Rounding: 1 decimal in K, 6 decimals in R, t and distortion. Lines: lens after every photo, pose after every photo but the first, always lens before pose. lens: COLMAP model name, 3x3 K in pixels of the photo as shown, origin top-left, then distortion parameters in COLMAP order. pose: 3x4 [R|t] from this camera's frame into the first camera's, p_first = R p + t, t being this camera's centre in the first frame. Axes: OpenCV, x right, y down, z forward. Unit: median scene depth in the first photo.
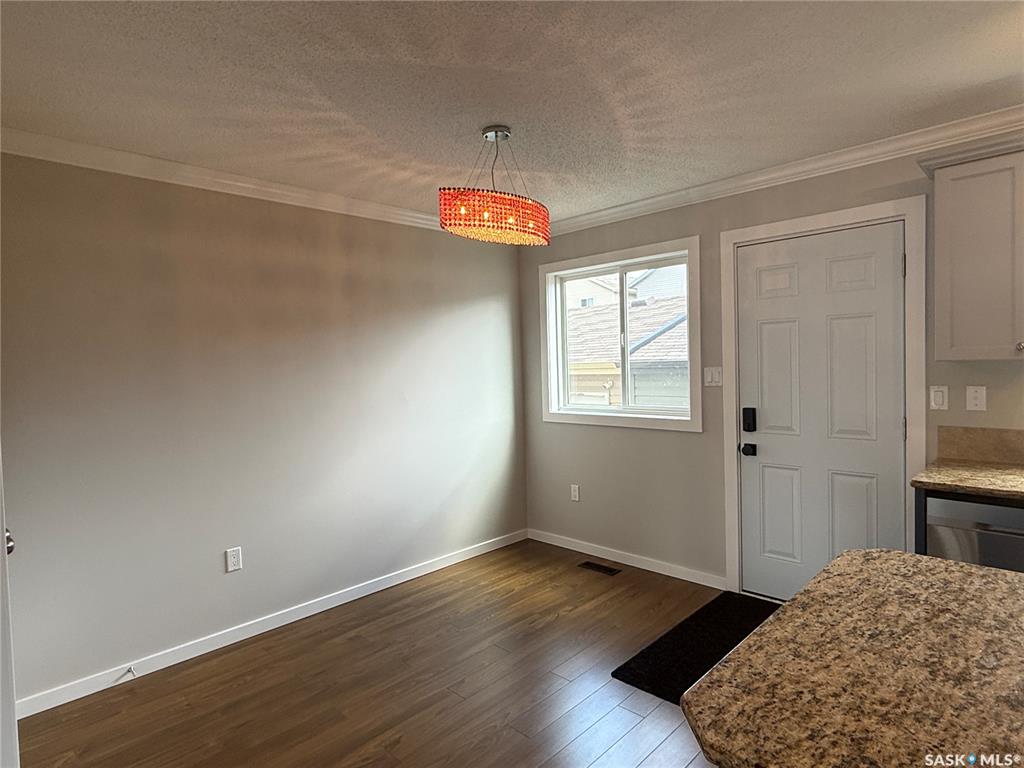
lens RADIAL K [[567.9, 0, 508.5], [0, 567.9, 383.7], [0, 0, 1]] dist [-0.007883, 0.001282]
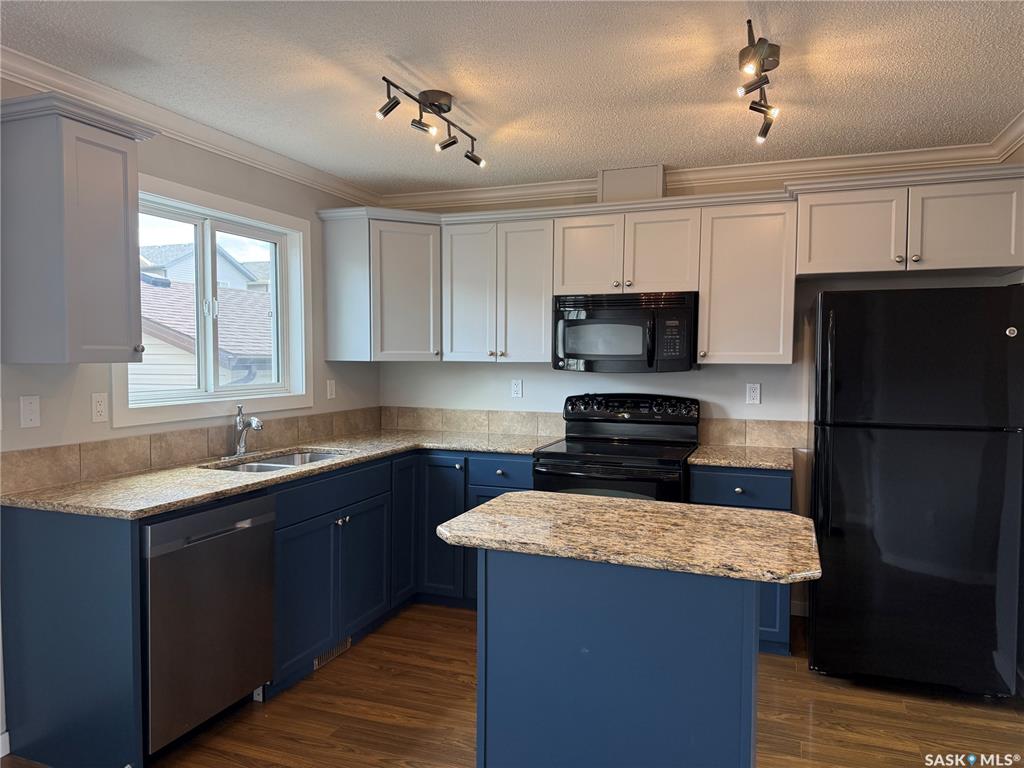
lens RADIAL K [[715.2, 0, 508.8], [0, 715.2, 385.2], [0, 0, 1]] dist [0.075692, -0.009360]
pose [[-0.407781, -0.006371, 0.913057, -0.295574], [0.044423, 0.998653, 0.026808, -0.006904], [-0.911998, 0.051493, -0.406949, 0.629190]]
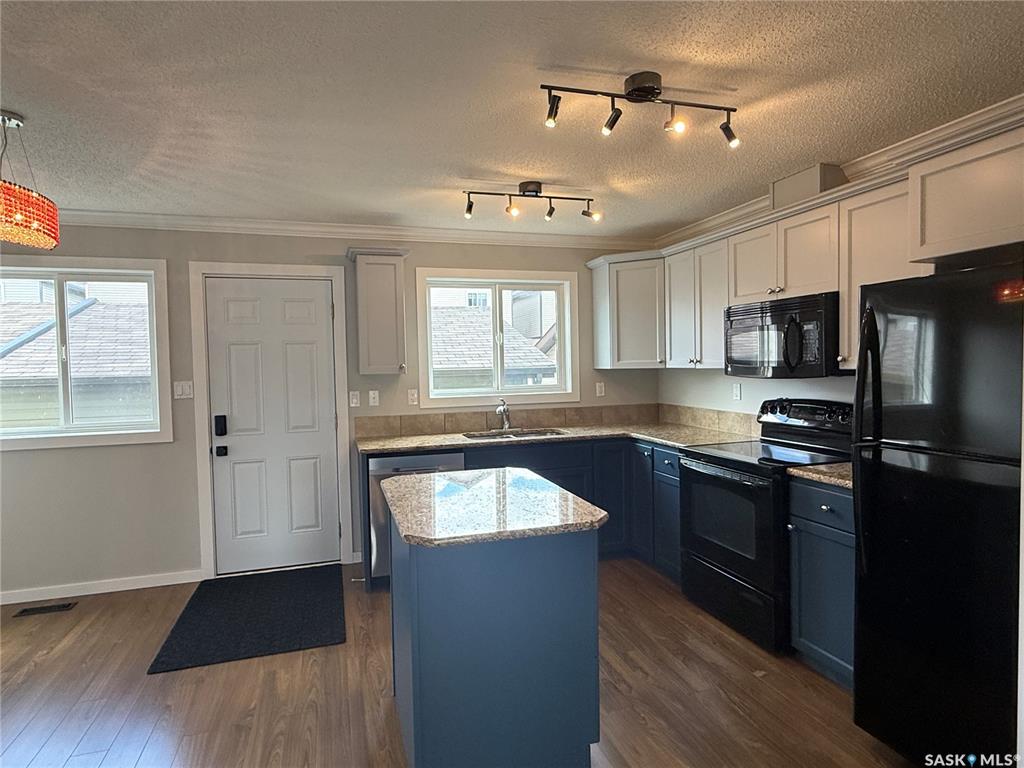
lens RADIAL K [[567.9, 0, 510.3], [0, 567.9, 380.0], [0, 0, 1]] dist [-0.007883, 0.001282]
pose [[0.463002, -0.002967, 0.886353, -0.335710], [0.040147, 0.999038, -0.017628, 0.014137], [-0.885448, 0.043746, 0.462675, -0.075166]]
